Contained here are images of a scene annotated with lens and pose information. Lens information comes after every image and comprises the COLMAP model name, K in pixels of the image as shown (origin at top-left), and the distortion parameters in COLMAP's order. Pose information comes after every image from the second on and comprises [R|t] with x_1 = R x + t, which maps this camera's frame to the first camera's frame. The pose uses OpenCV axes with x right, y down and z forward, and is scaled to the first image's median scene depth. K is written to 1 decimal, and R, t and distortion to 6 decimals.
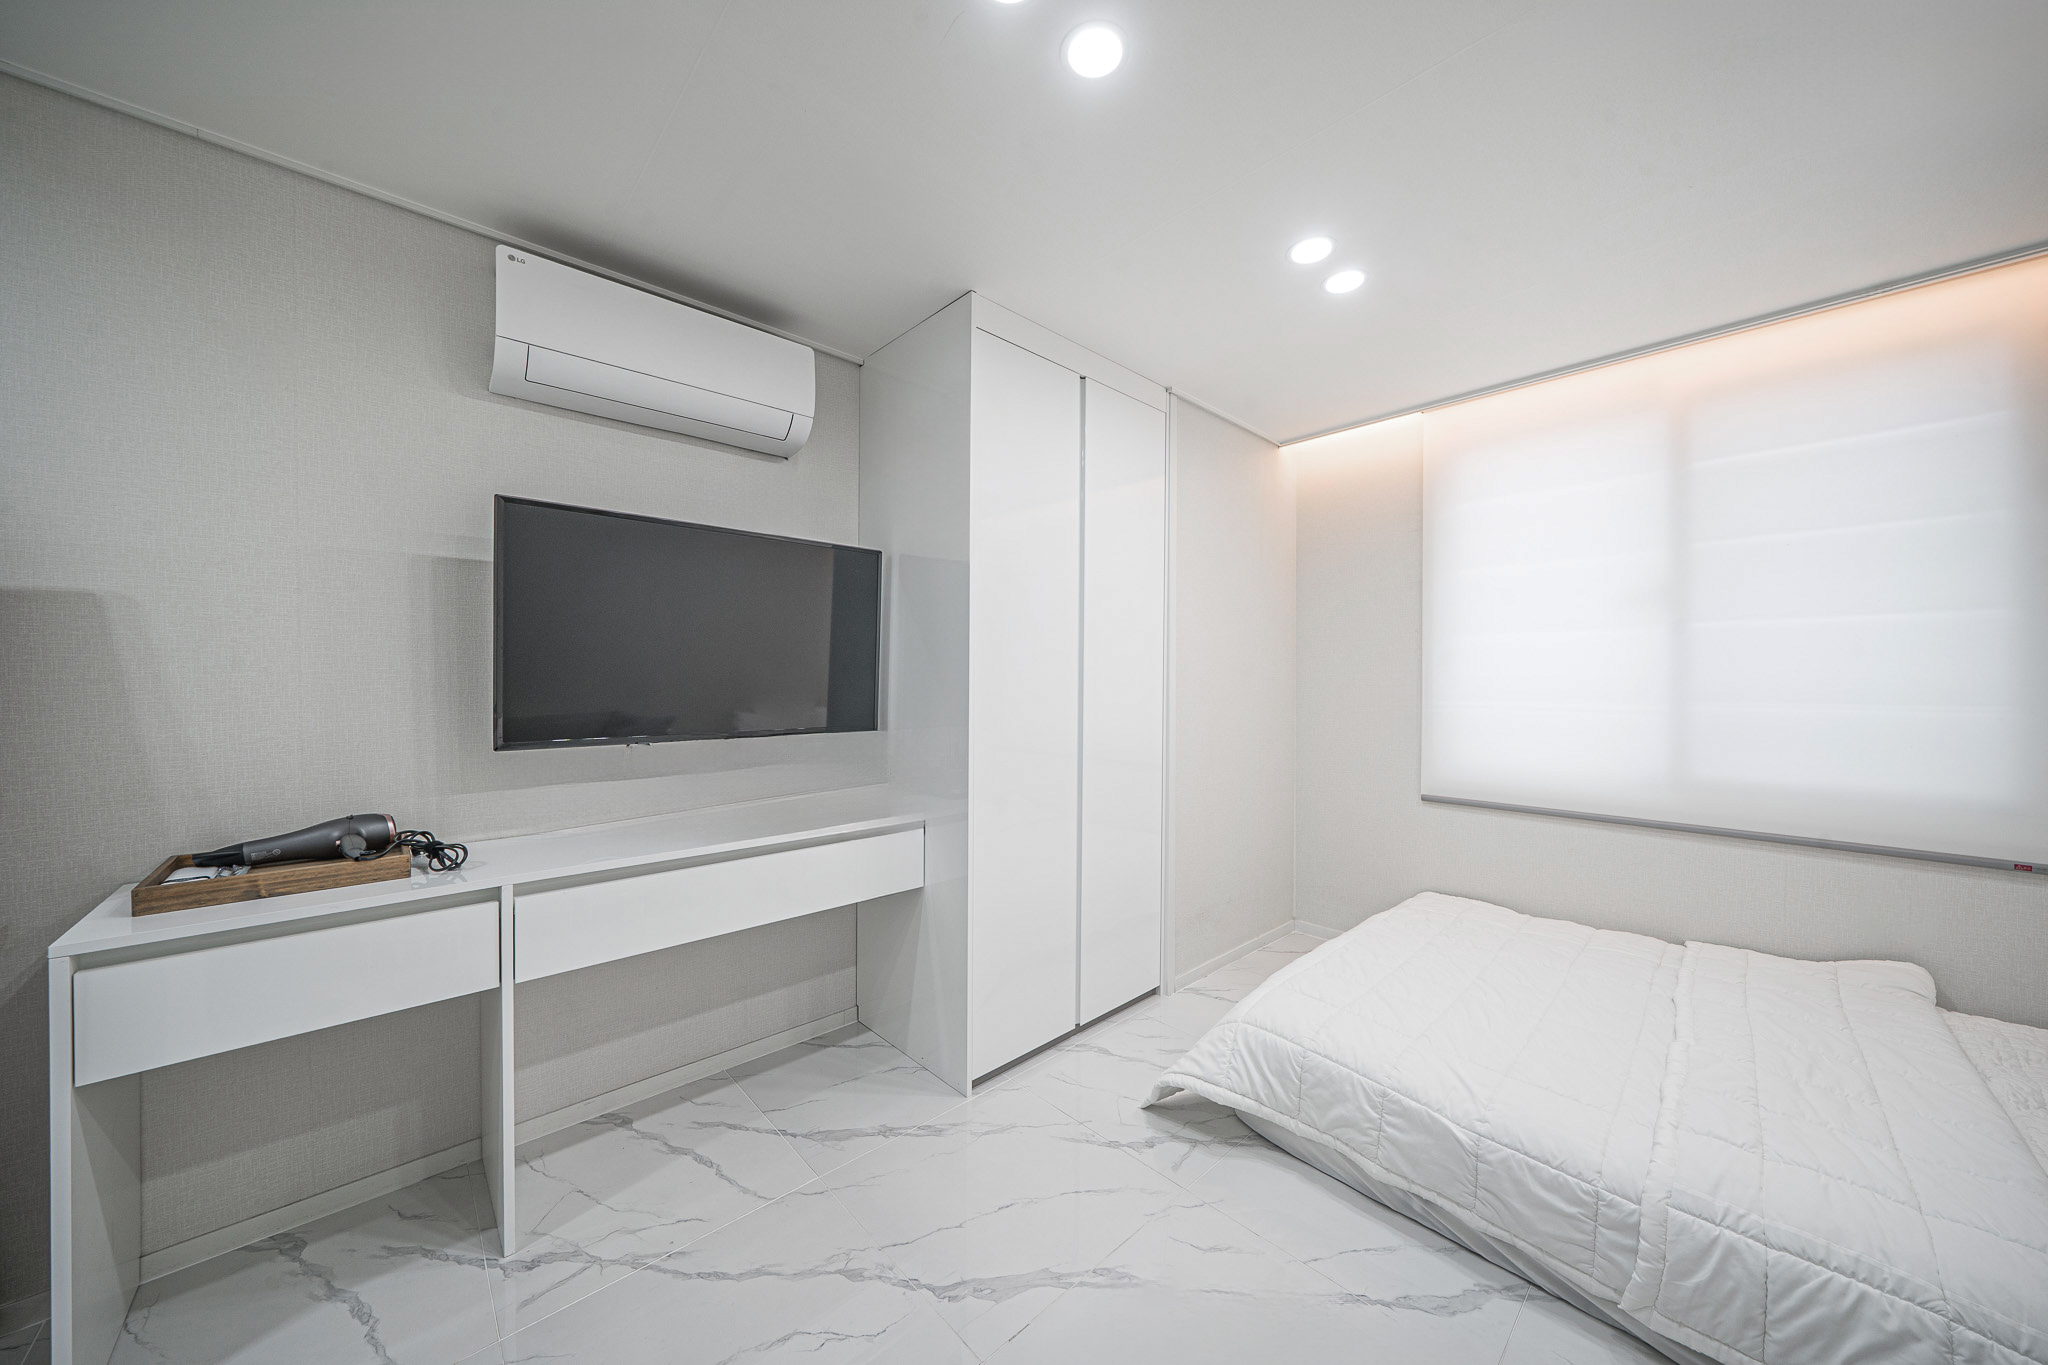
lens RADIAL K [[708.0, 0, 1044.2], [0, 708.0, 686.8], [0, 0, 1]] dist [-0.003158, 0.000160]
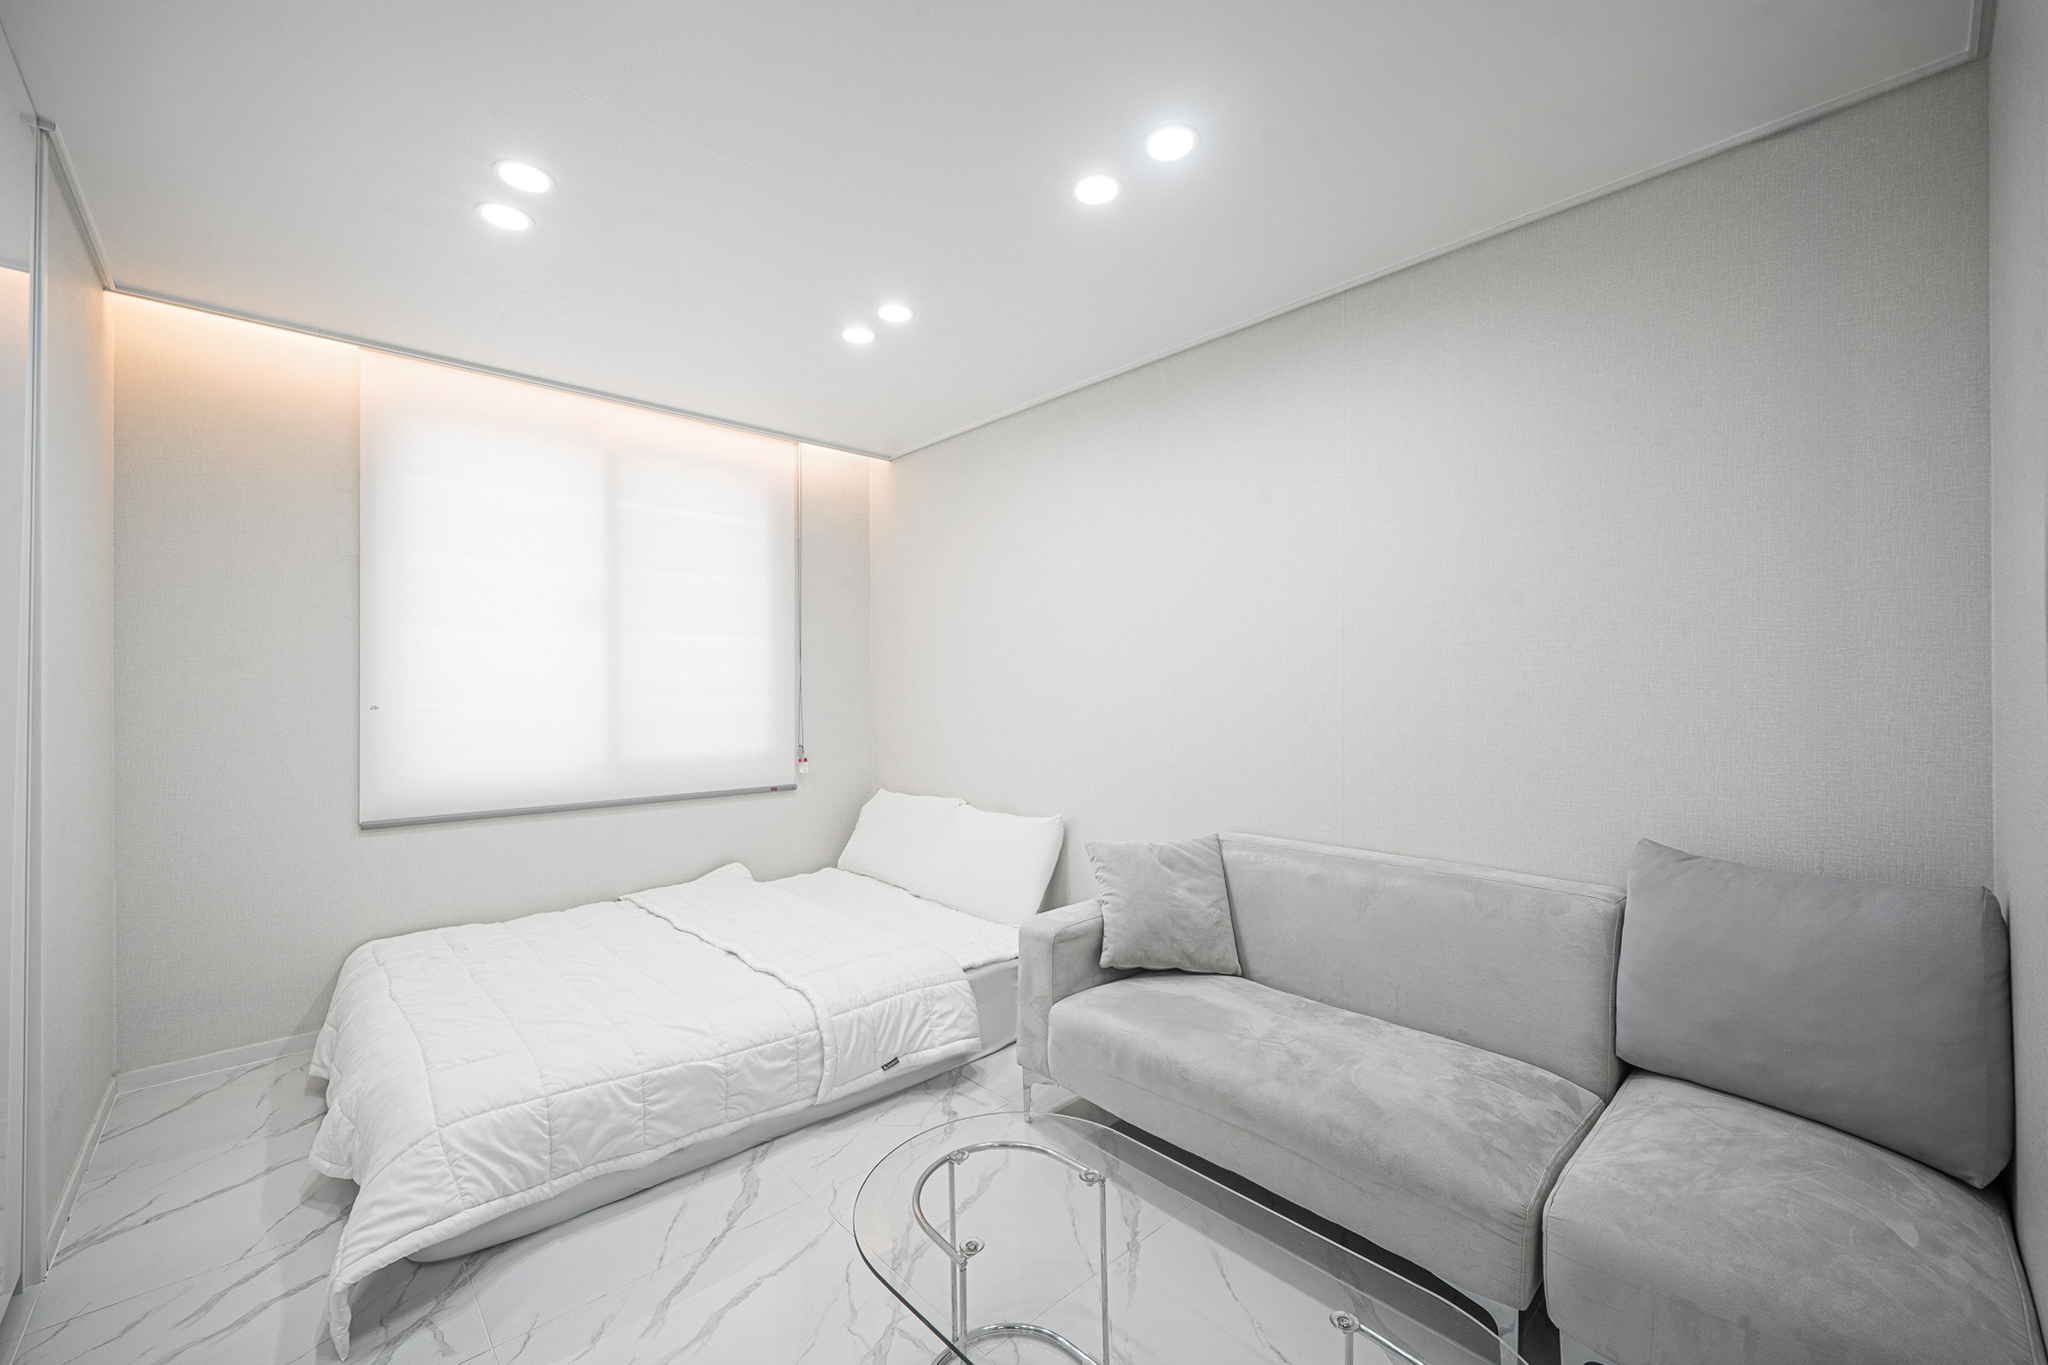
lens RADIAL K [[816.4, 0, 1027.6], [0, 816.4, 675.7], [0, 0, 1]] dist [-0.000309, -0.000095]
pose [[-0.005656, 0.013998, 0.999886, -0.693687], [0.012928, 0.999819, -0.013924, 0.016379], [-0.999900, 0.012848, -0.005836, 0.435834]]
